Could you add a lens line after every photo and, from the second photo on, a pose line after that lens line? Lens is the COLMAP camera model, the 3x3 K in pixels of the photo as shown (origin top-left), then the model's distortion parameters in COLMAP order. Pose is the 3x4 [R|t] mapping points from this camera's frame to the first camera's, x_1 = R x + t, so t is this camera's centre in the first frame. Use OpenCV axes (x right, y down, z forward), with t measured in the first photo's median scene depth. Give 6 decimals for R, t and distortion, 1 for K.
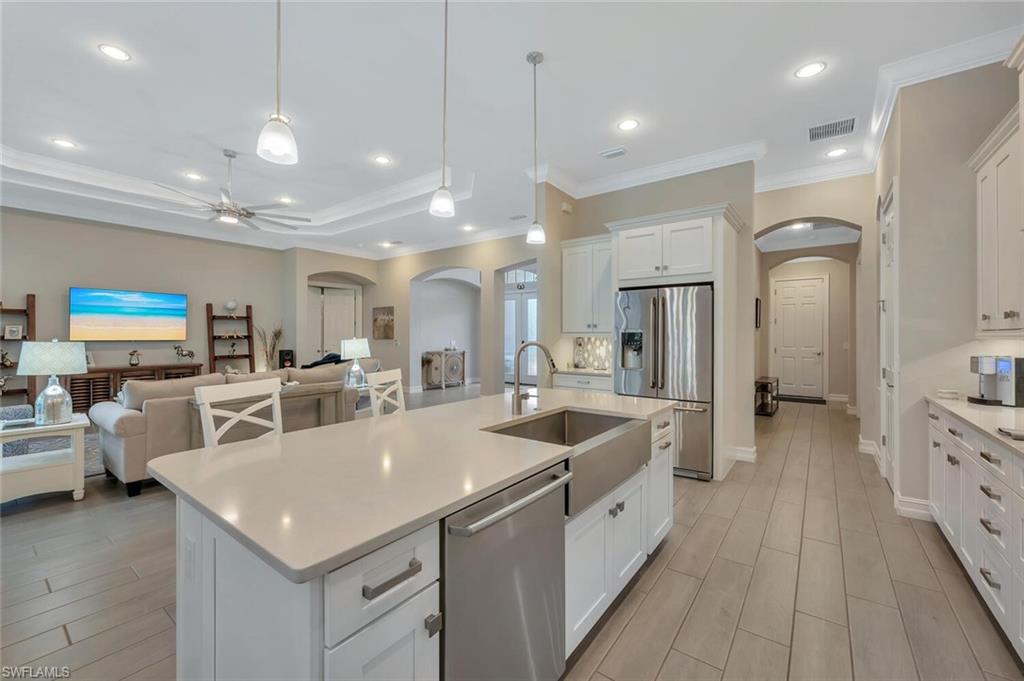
lens RADIAL K [[414.3, 0, 515.0], [0, 414.3, 334.9], [0, 0, 1]] dist [-0.001181, -0.000004]
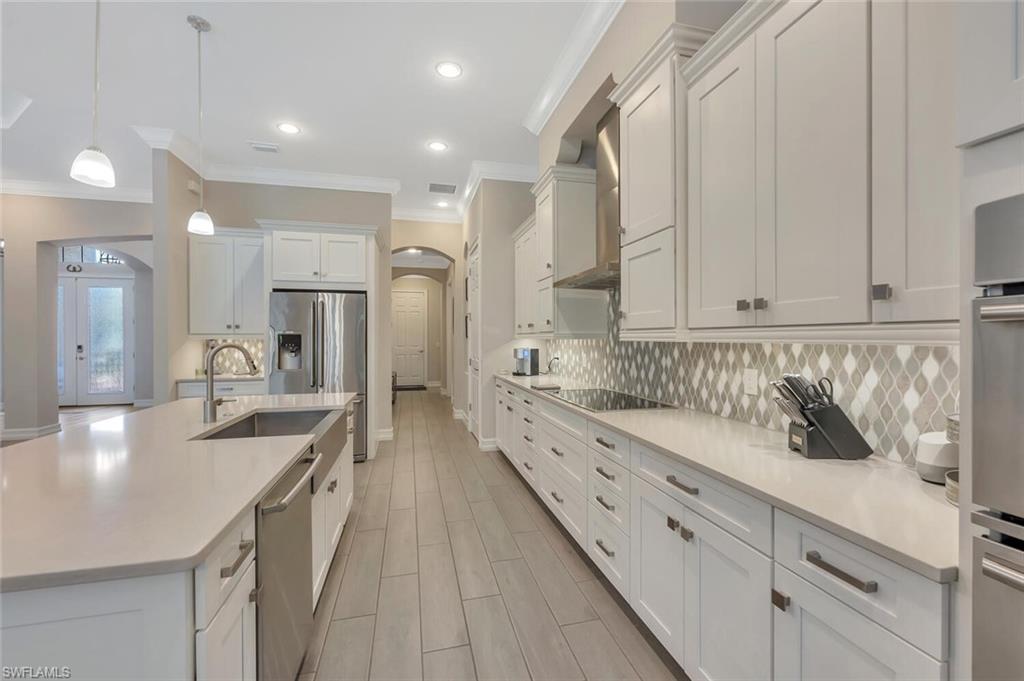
lens RADIAL K [[412.9, 0, 512.0], [0, 412.9, 340.5], [0, 0, 1]] dist [-0.000136, -0.000008]
pose [[0.635514, -0.007652, 0.772052, -0.110383], [0.000414, 0.999954, 0.009570, 0.000297], [-0.772090, -0.005763, 0.635488, -0.042354]]
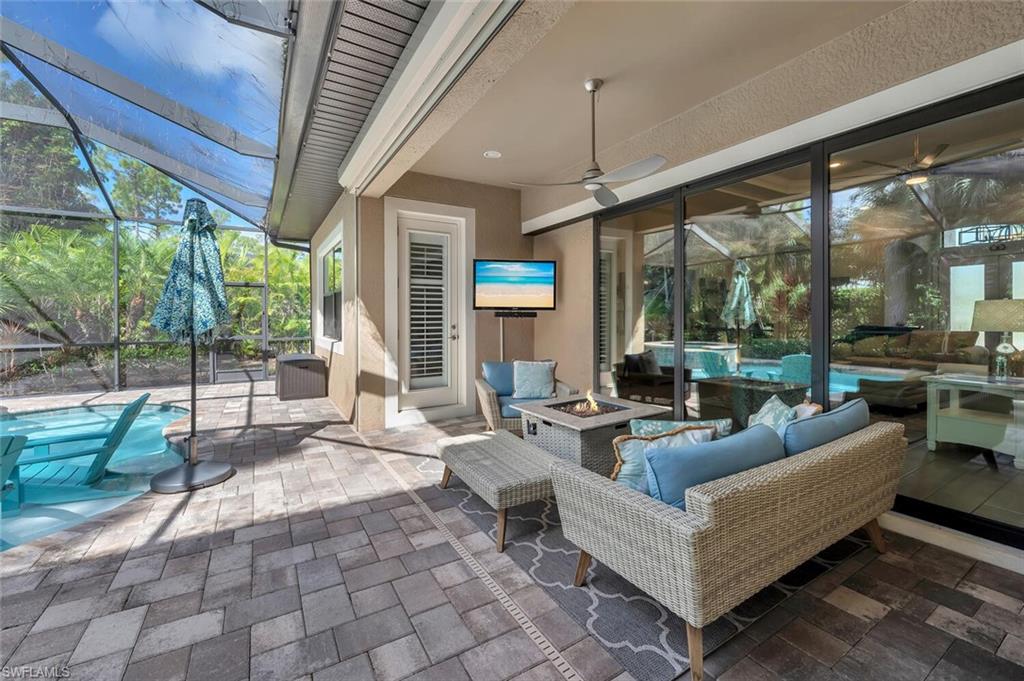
lens RADIAL K [[419.5, 0, 510.2], [0, 419.5, 320.1], [0, 0, 1]] dist [-0.000087, 0.000536]
pose [[0.923664, -0.003592, -0.383186, -1.083114], [0.006011, 0.999969, 0.005116, 0.031086], [0.383156, -0.007029, 0.923657, -0.236939]]
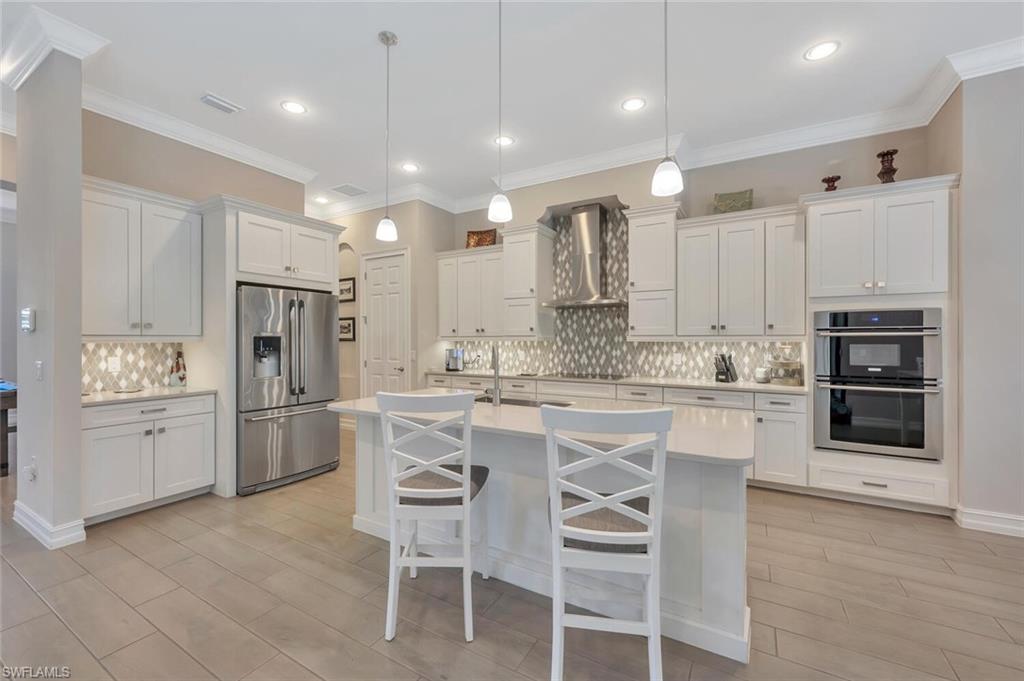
lens RADIAL K [[412.9, 0, 512.0], [0, 412.9, 340.5], [0, 0, 1]] dist [-0.000136, -0.000008]
pose [[-0.111294, -0.003615, 0.993781, -0.467251], [0.000342, 0.999993, 0.003676, -0.000002], [-0.993788, 0.000749, -0.111292, 0.431692]]
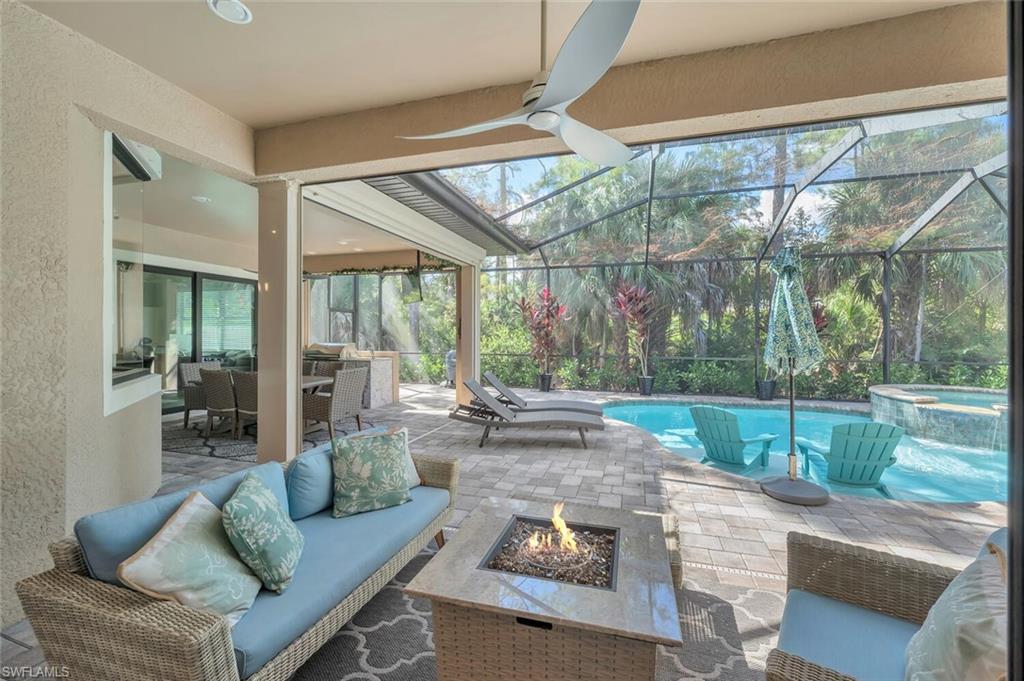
lens RADIAL K [[414.3, 0, 515.0], [0, 414.3, 334.9], [0, 0, 1]] dist [-0.001181, -0.000004]
pose [[-0.938091, -0.001373, -0.346385, -1.080092], [-0.003616, 0.999976, 0.005829, 0.001766], [0.346369, 0.006721, -0.938074, 0.615634]]
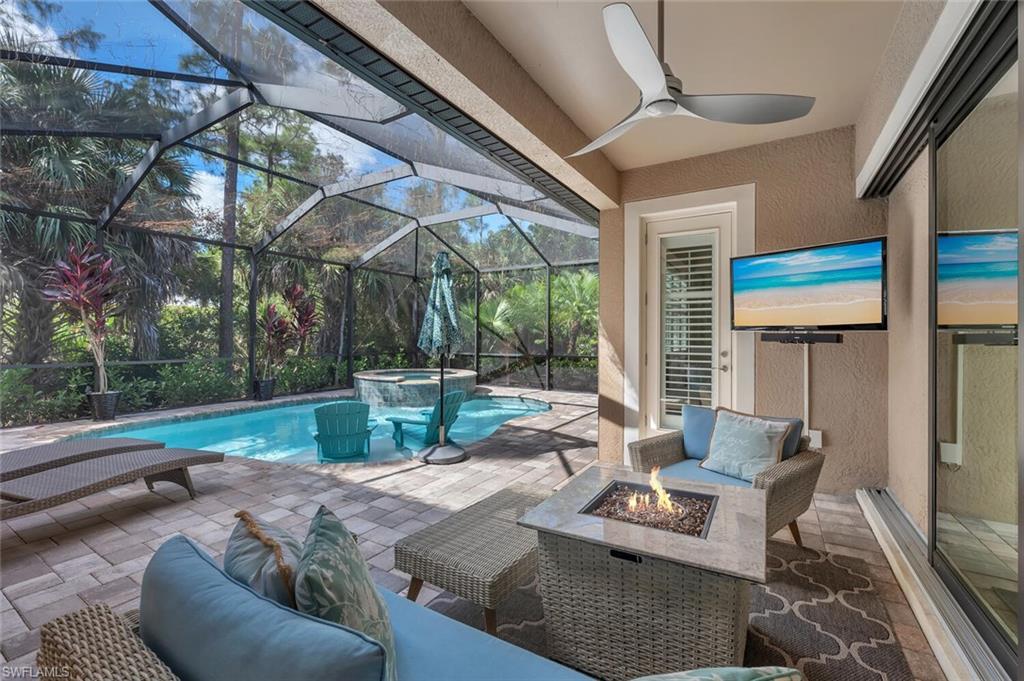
lens RADIAL K [[427.9, 0, 515.5], [0, 427.9, 335.4], [0, 0, 1]] dist [0.000190, 0.000014]
pose [[0.094880, -0.004825, -0.995477, -0.884706], [-0.006031, 0.999967, -0.005422, 0.025875], [0.995470, 0.006518, 0.094848, 0.205306]]
